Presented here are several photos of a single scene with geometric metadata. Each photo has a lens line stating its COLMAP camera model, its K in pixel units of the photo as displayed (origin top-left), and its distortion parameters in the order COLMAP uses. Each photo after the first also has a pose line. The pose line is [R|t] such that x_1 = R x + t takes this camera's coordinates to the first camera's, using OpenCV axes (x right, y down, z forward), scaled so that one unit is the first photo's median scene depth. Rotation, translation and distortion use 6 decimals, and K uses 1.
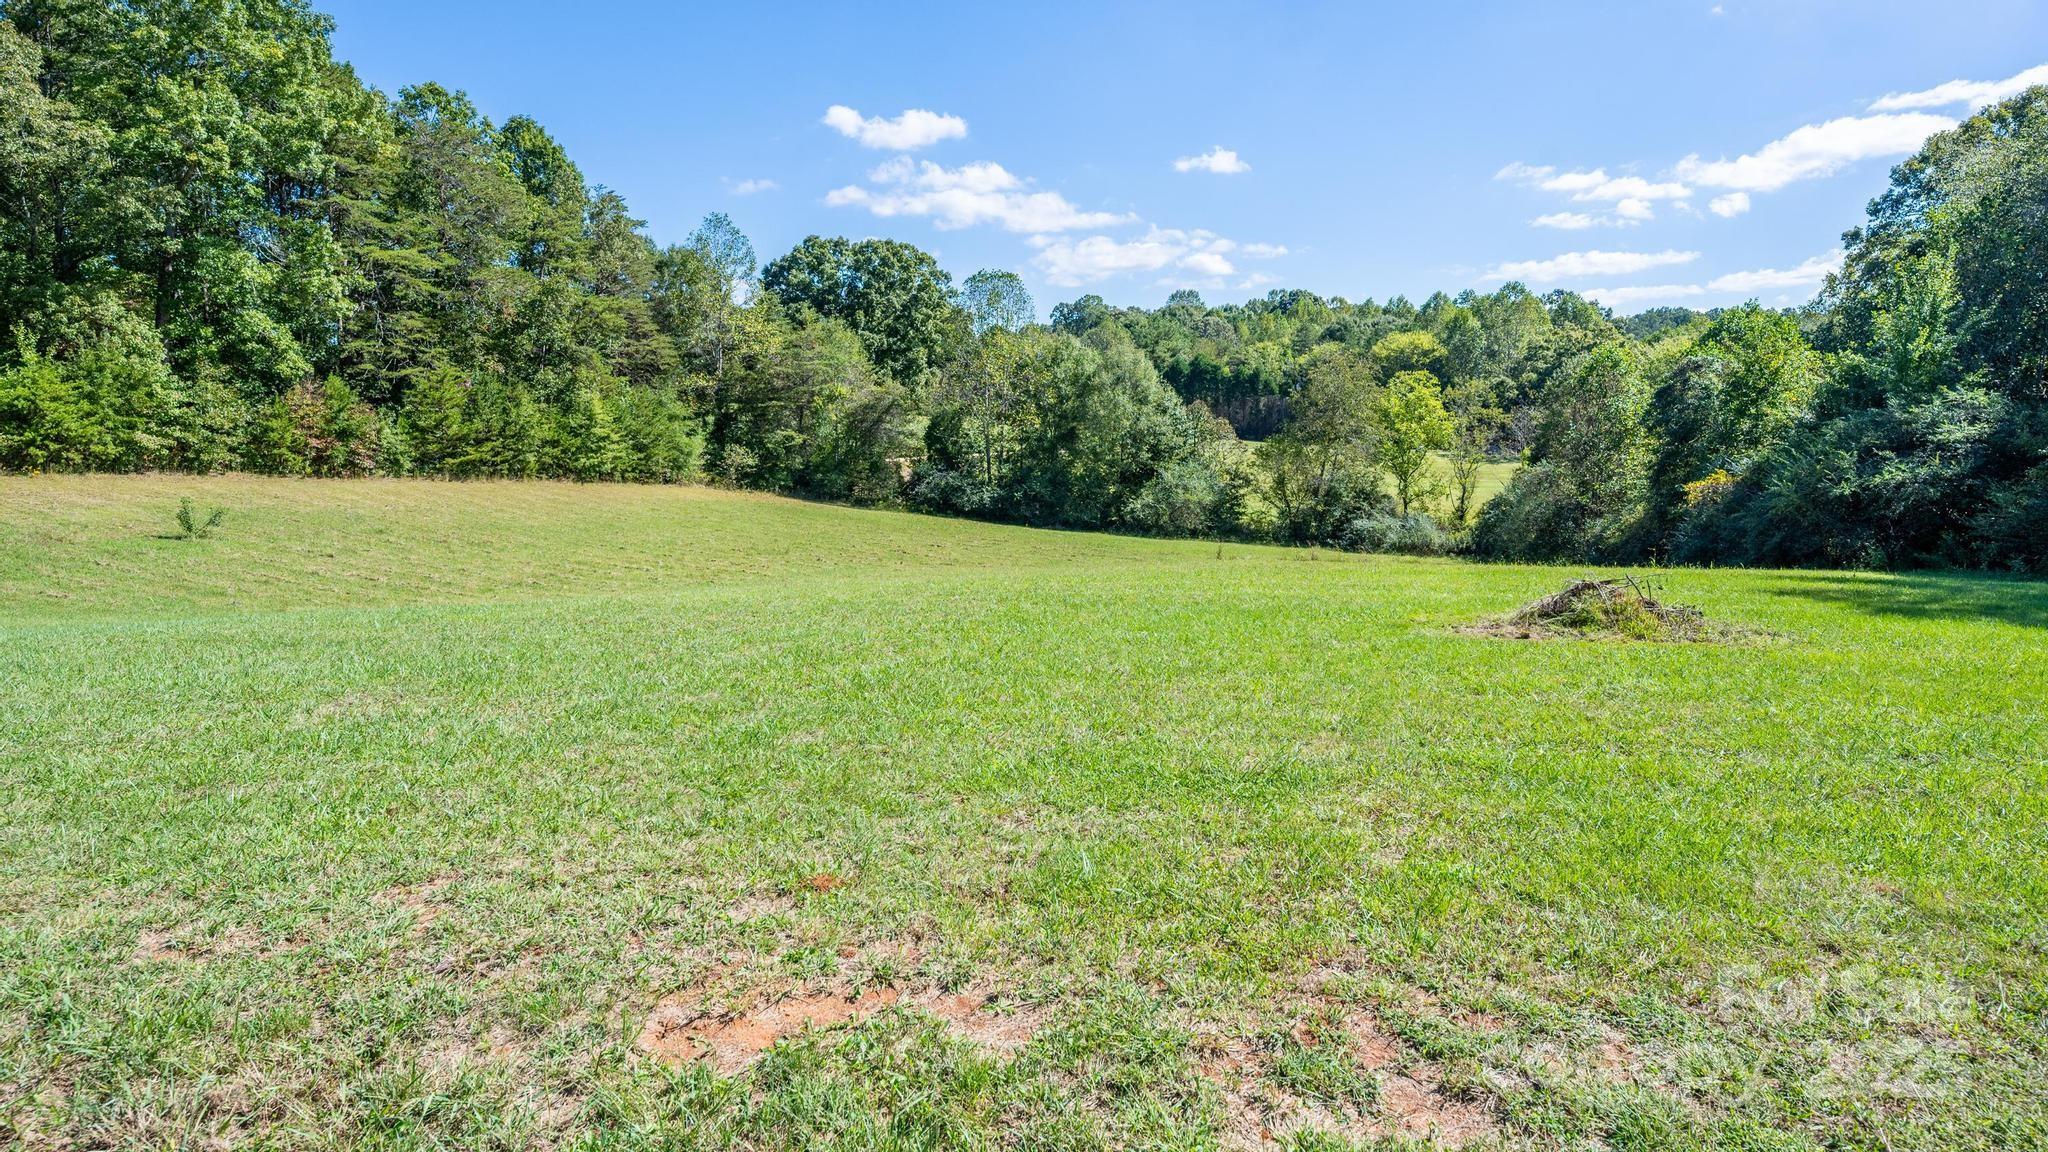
lens RADIAL K [[1059.6, 0, 1031.9], [0, 1059.6, 511.5], [0, 0, 1]] dist [0.000966, 0.000929]
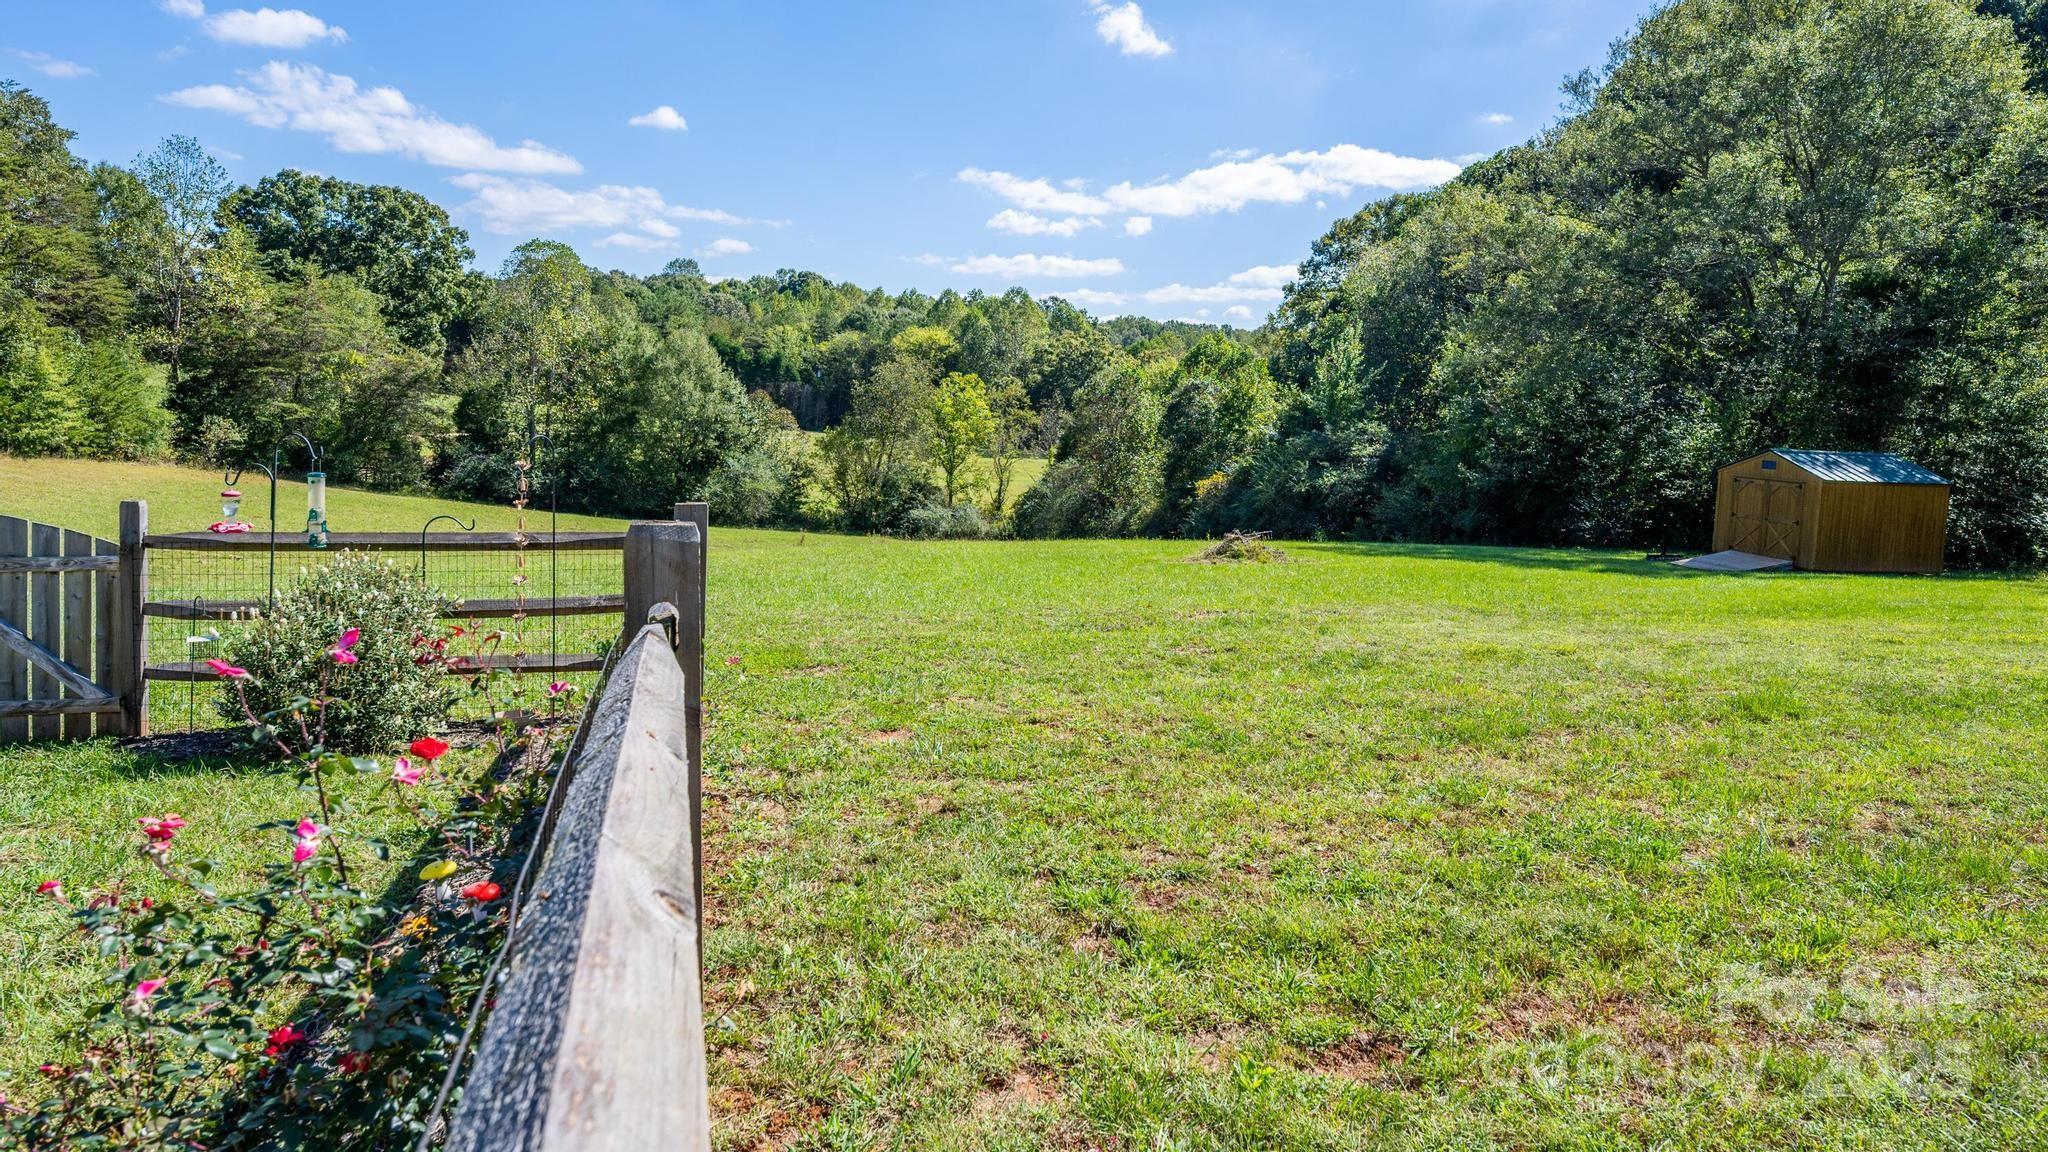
lens RADIAL K [[1179.6, 0, 1016.7], [0, 1179.6, 457.5], [0, 0, 1]] dist [0.002369, -0.000004]
pose [[0.900555, 0.024298, 0.434063, -0.114481], [-0.007520, 0.999158, -0.040329, 0.002305], [-0.434678, 0.033054, 0.899979, -0.111713]]
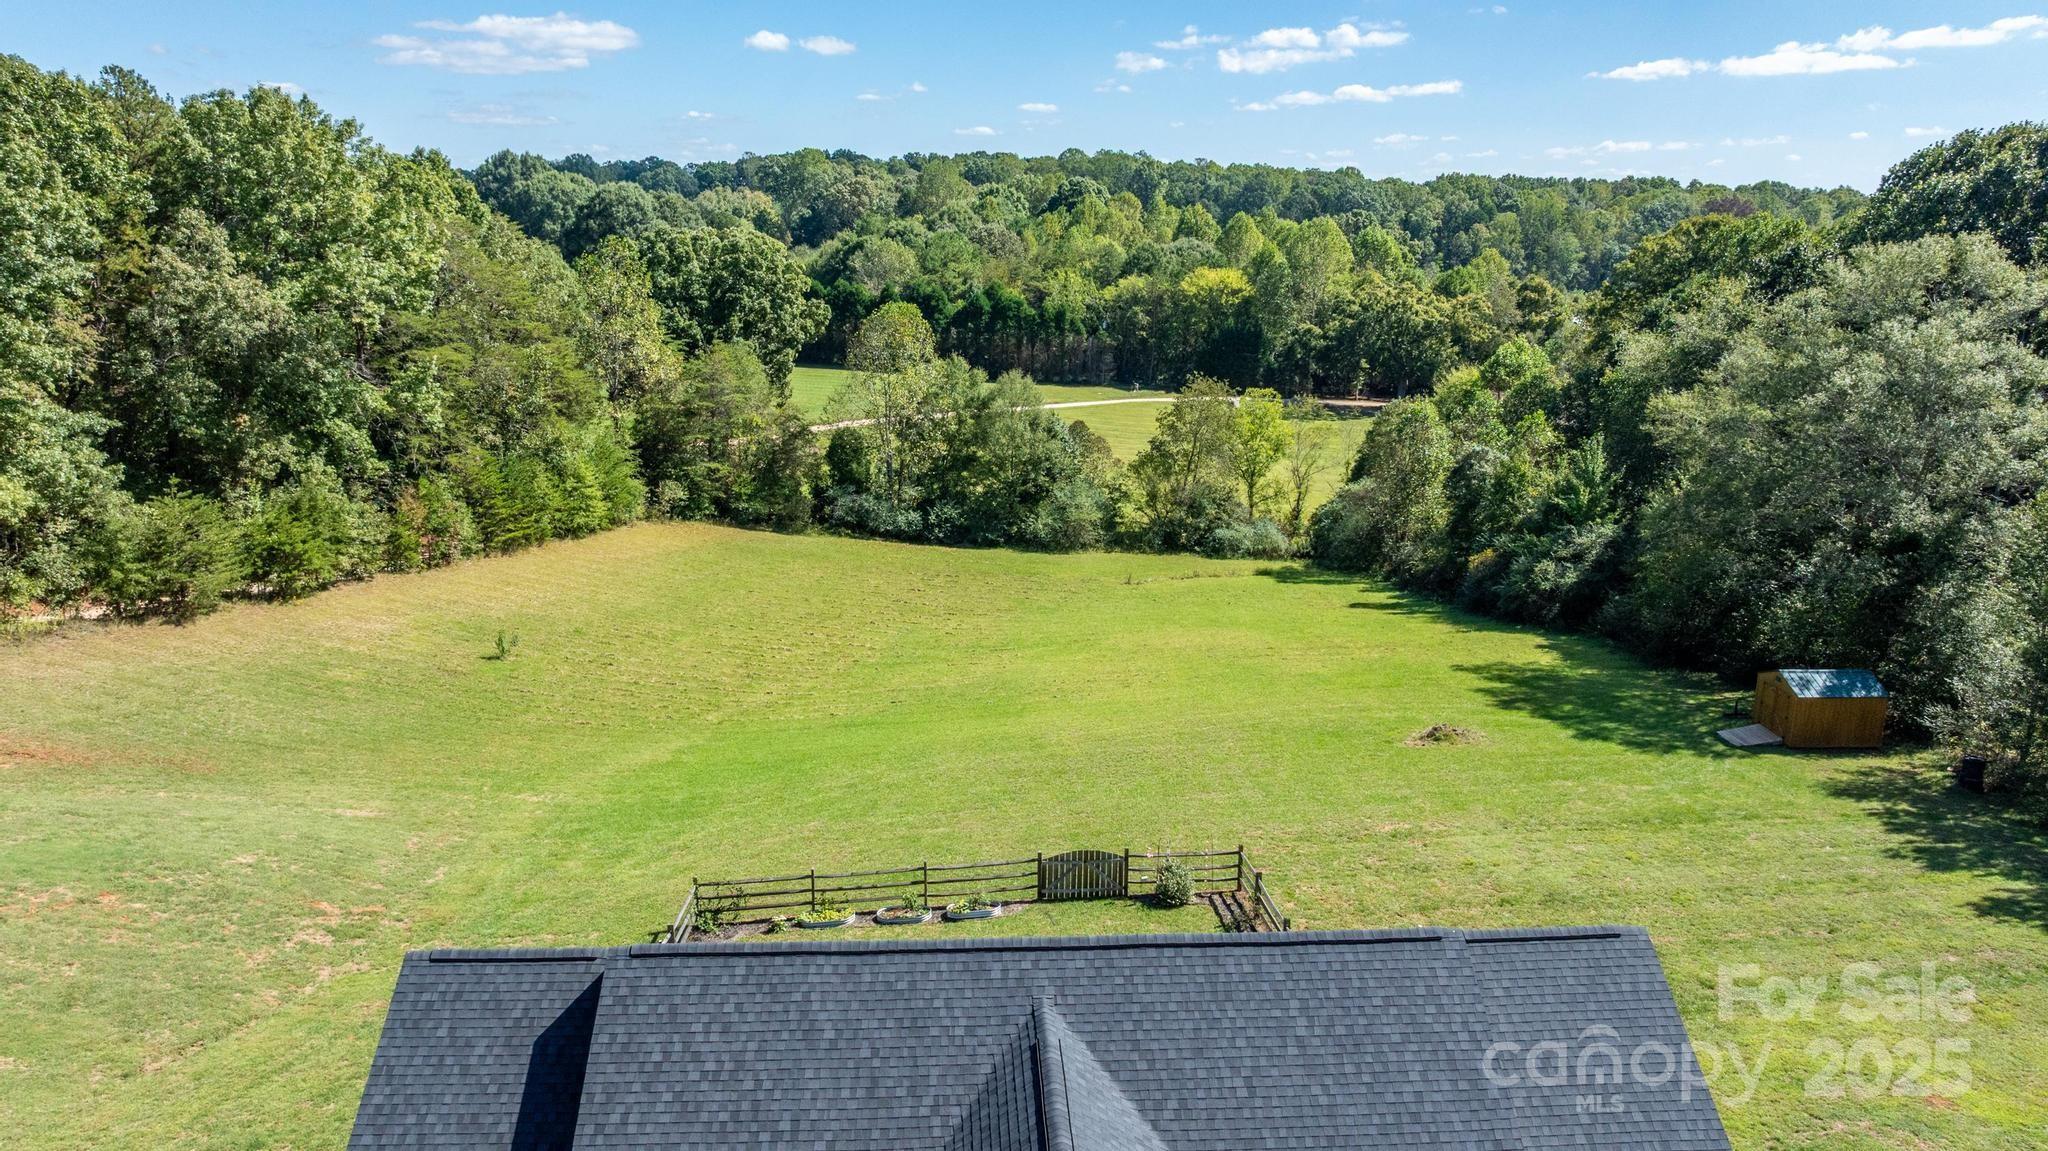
lens RADIAL K [[1452.0, 0, 1035.9], [0, 1452.0, 565.0], [0, 0, 1]] dist [-0.021590, 0.009628]
pose [[0.965609, -0.041485, 0.256667, -0.297446], [0.006945, 0.990952, 0.134040, -0.168485], [-0.259906, -0.127648, 0.957160, -0.478447]]
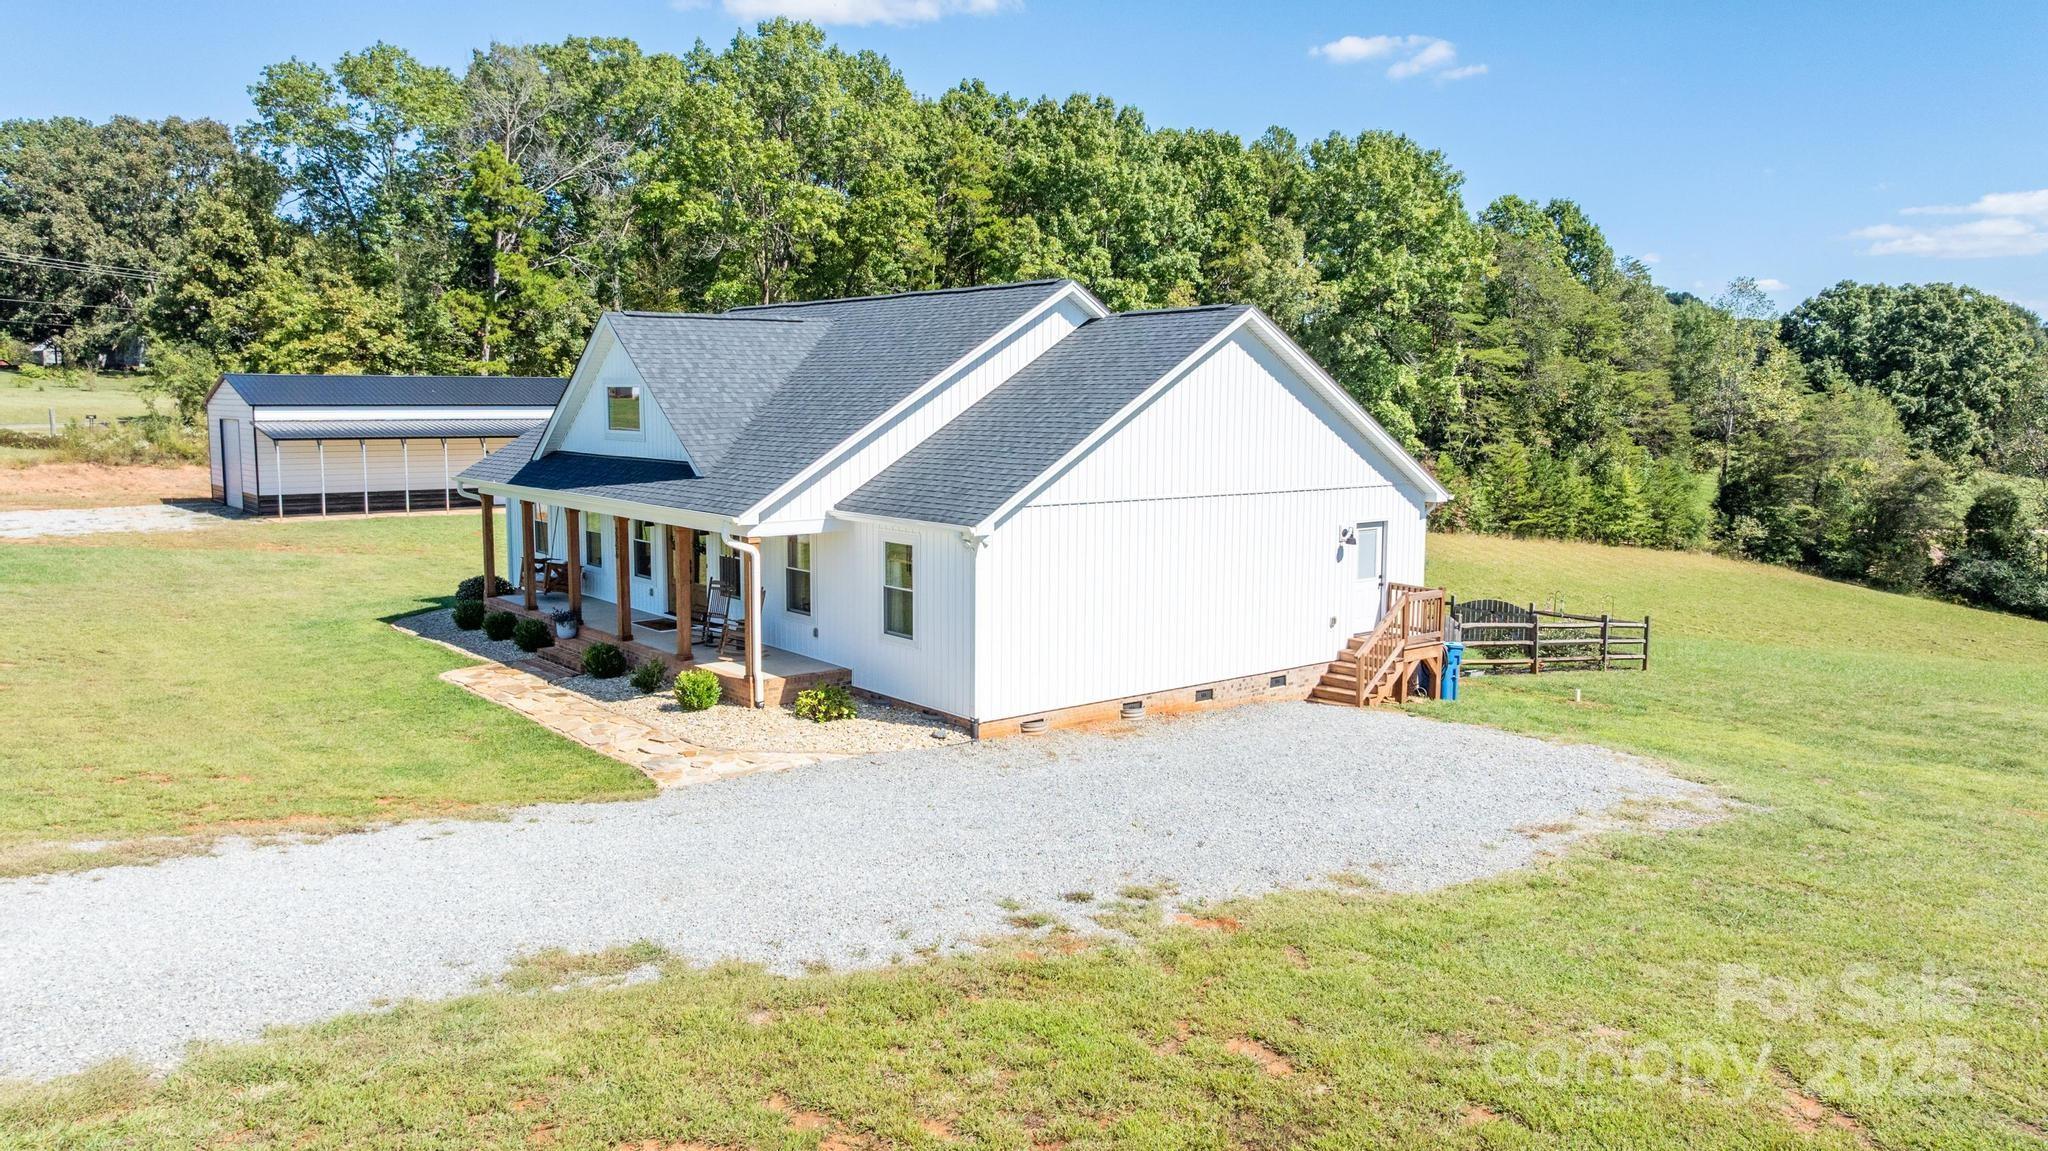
lens RADIAL K [[1452.0, 0, 1035.9], [0, 1452.0, 565.0], [0, 0, 1]] dist [-0.021590, 0.009628]
pose [[0.785810, 0.091659, -0.611638, 0.034244], [-0.083829, 0.995616, 0.041500, -0.016984], [0.612760, 0.018662, 0.790049, -0.498151]]
